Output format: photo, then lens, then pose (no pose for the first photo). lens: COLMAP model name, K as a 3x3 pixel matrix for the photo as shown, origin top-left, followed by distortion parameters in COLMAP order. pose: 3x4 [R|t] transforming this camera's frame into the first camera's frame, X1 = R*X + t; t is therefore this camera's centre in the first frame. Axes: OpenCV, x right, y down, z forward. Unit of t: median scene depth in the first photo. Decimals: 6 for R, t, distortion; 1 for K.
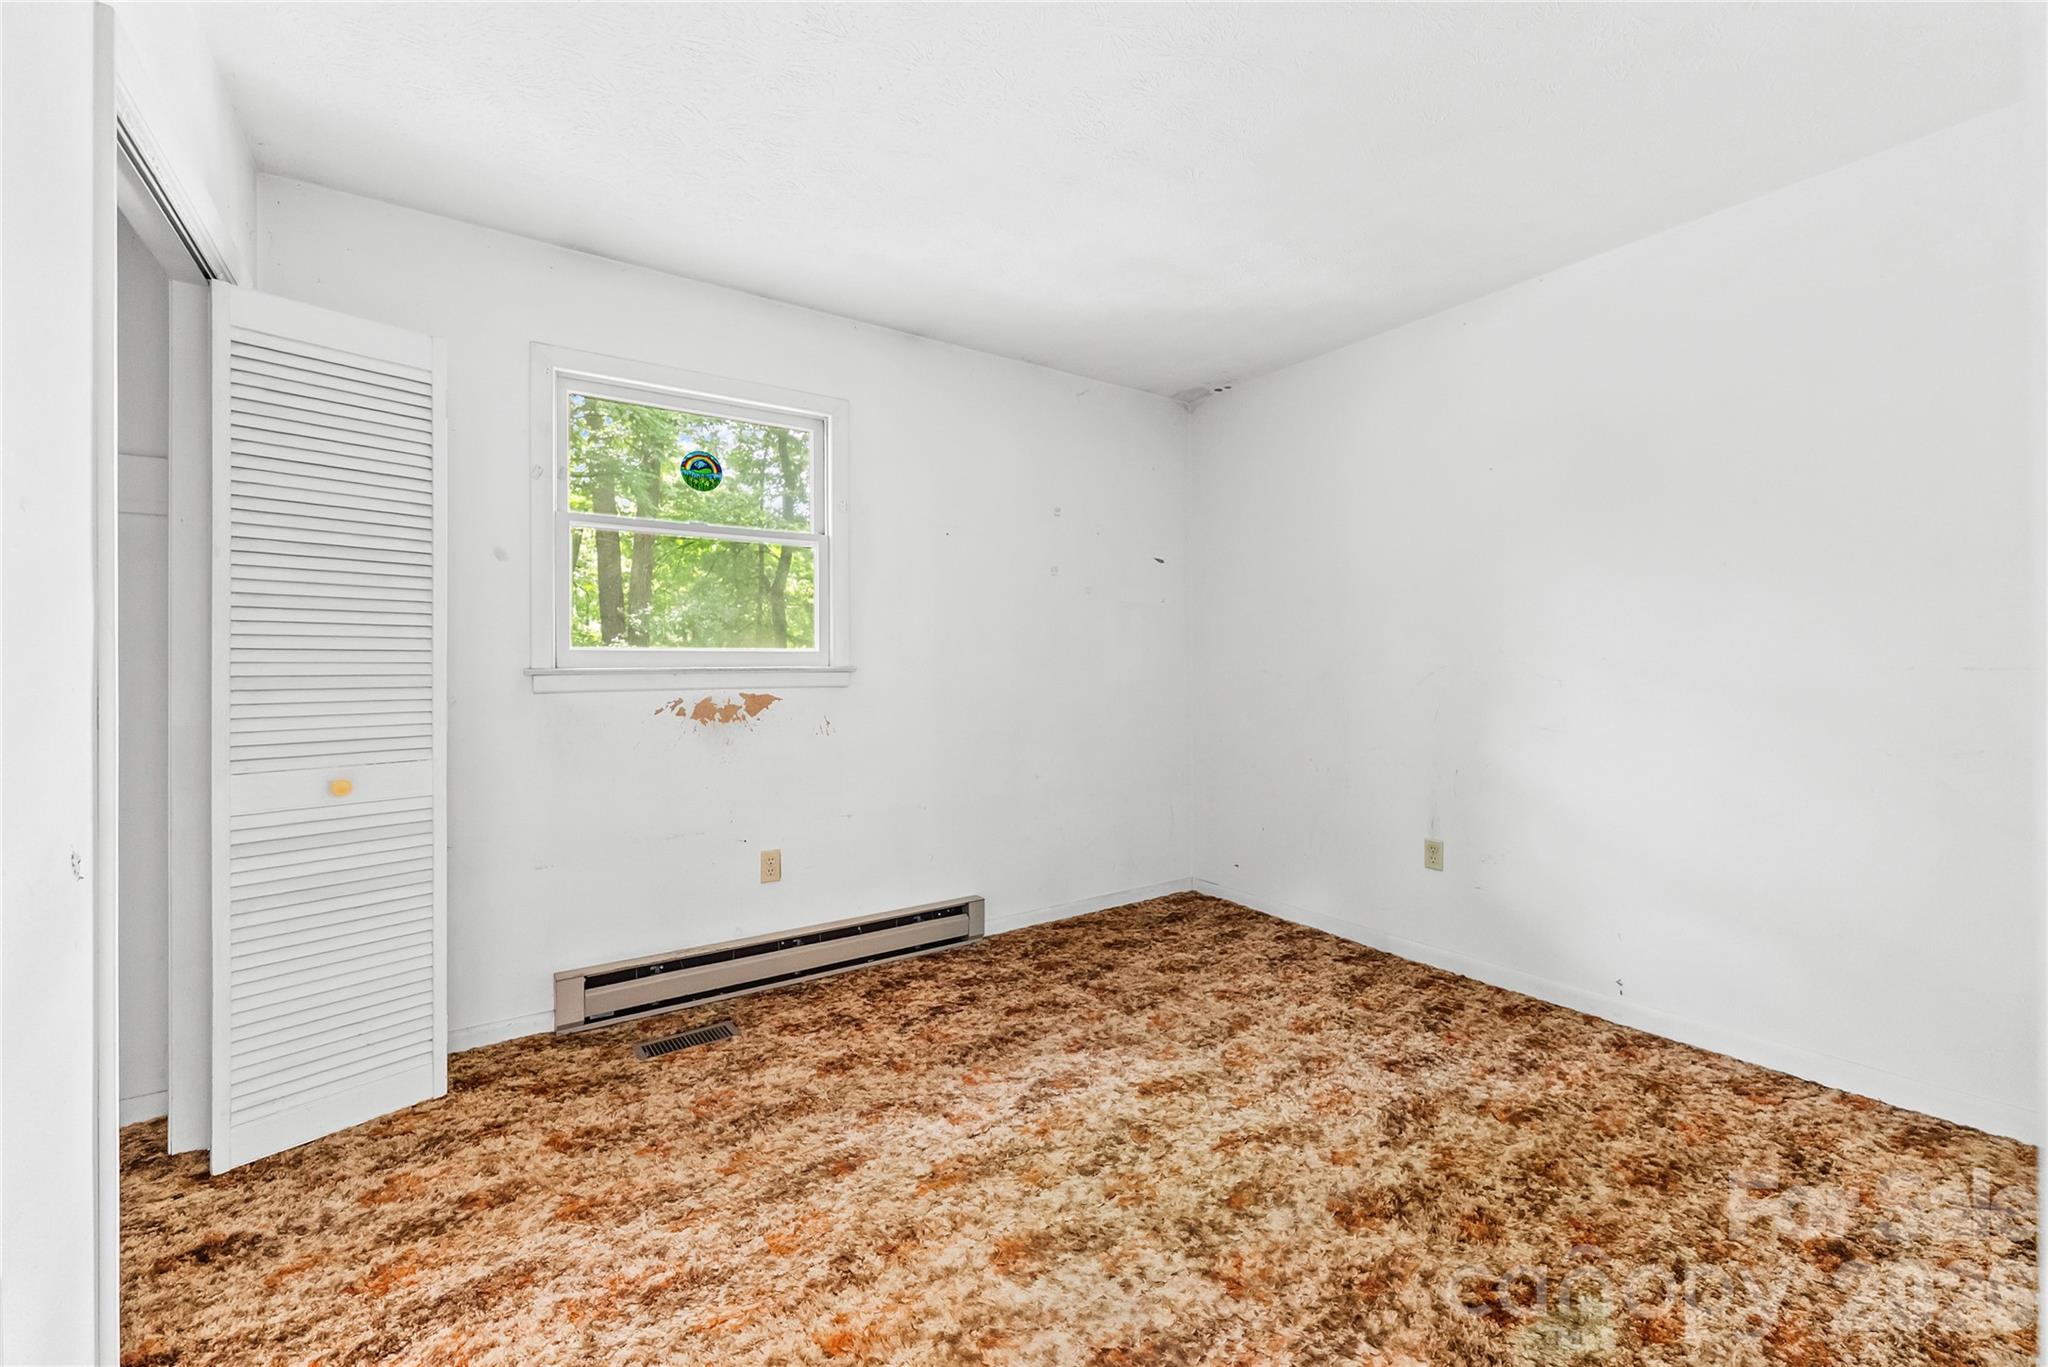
lens RADIAL K [[831.5, 0, 1027.4], [0, 831.5, 674.4], [0, 0, 1]] dist [-0.001155, -0.000415]
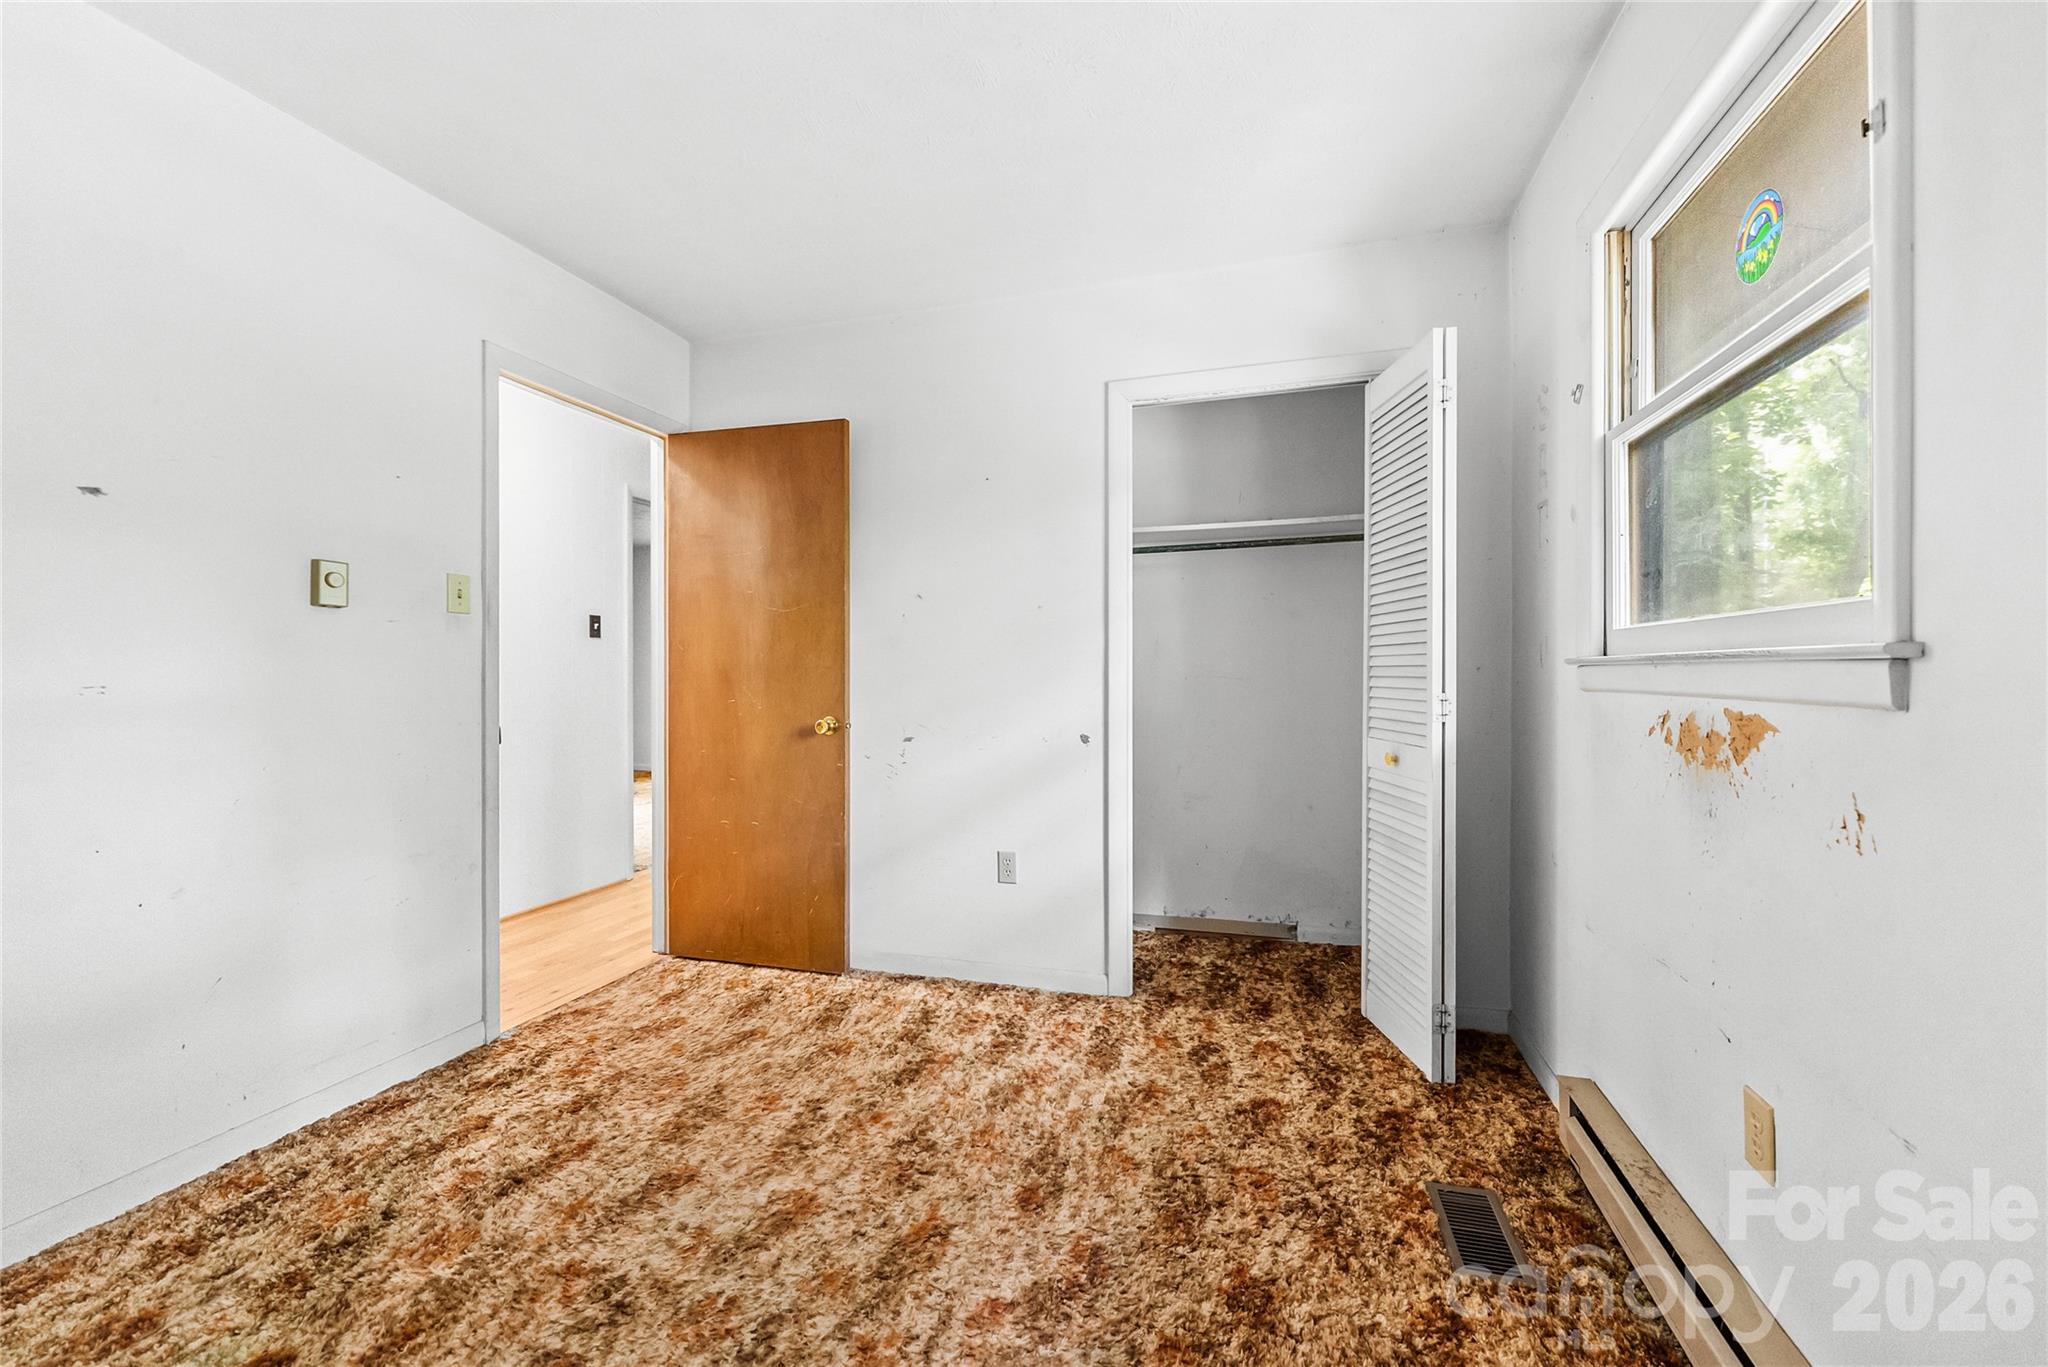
lens RADIAL K [[831.5, 0, 1027.4], [0, 831.5, 674.4], [0, 0, 1]] dist [-0.001155, -0.000415]
pose [[-0.781490, 0.012849, -0.623786, 0.376208], [0.005103, 0.999886, 0.014202, -0.006368], [0.623897, 0.007916, -0.781466, 1.829002]]
